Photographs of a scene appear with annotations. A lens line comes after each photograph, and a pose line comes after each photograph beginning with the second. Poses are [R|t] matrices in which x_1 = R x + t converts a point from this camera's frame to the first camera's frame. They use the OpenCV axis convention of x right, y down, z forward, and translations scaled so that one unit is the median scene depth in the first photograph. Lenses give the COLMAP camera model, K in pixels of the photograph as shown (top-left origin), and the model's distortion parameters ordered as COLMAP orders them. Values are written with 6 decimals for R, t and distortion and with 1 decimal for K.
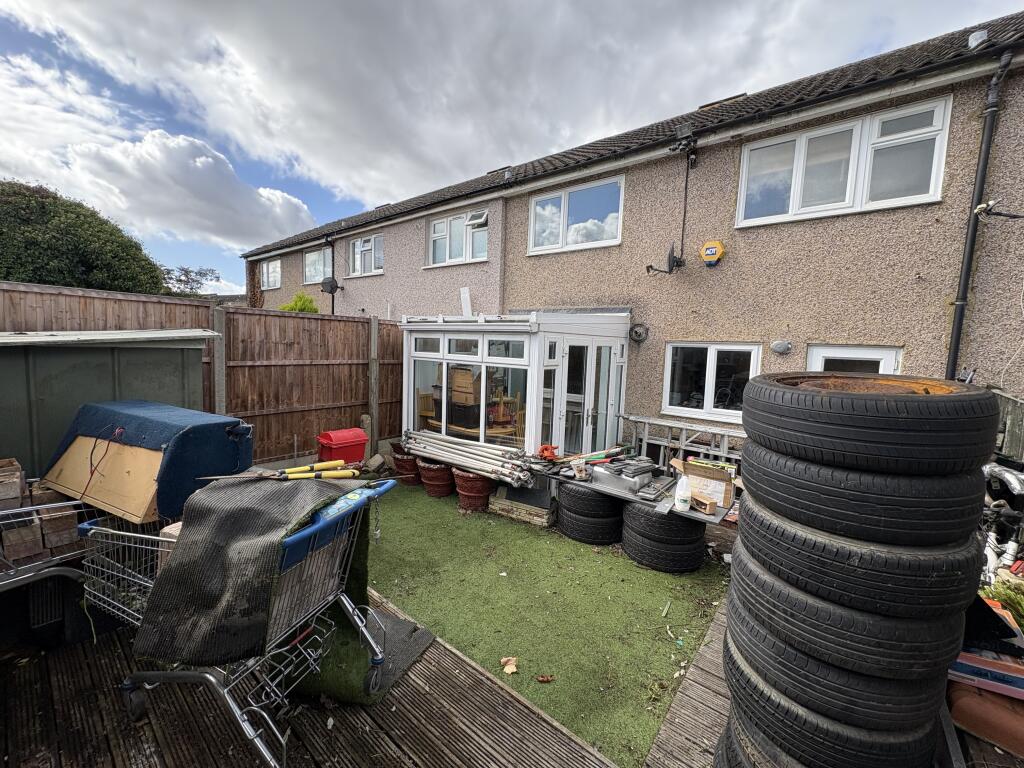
lens RADIAL K [[405.5, 0, 511.6], [0, 405.5, 381.8], [0, 0, 1]] dist [-0.001531, -0.000035]
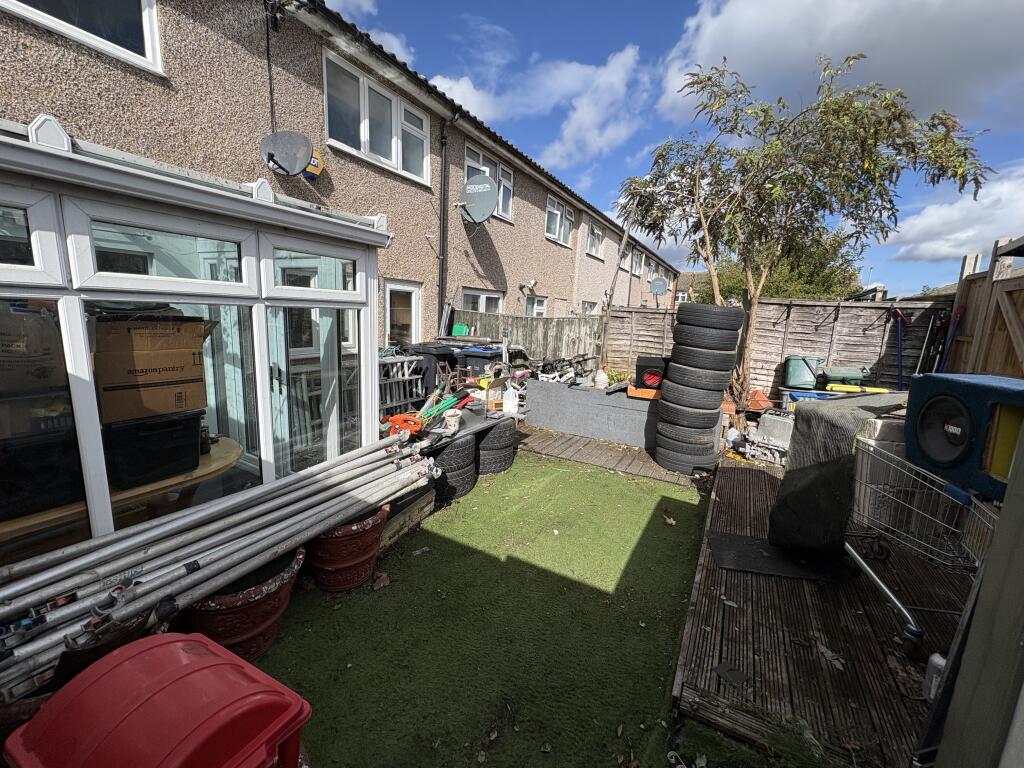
lens RADIAL K [[405.5, 0, 511.6], [0, 405.5, 381.8], [0, 0, 1]] dist [-0.001531, -0.000035]
pose [[-0.185215, -0.220190, 0.957712, -0.570297], [0.048273, 0.971359, 0.232664, -0.058587], [-0.981512, 0.089325, -0.169280, 0.884086]]
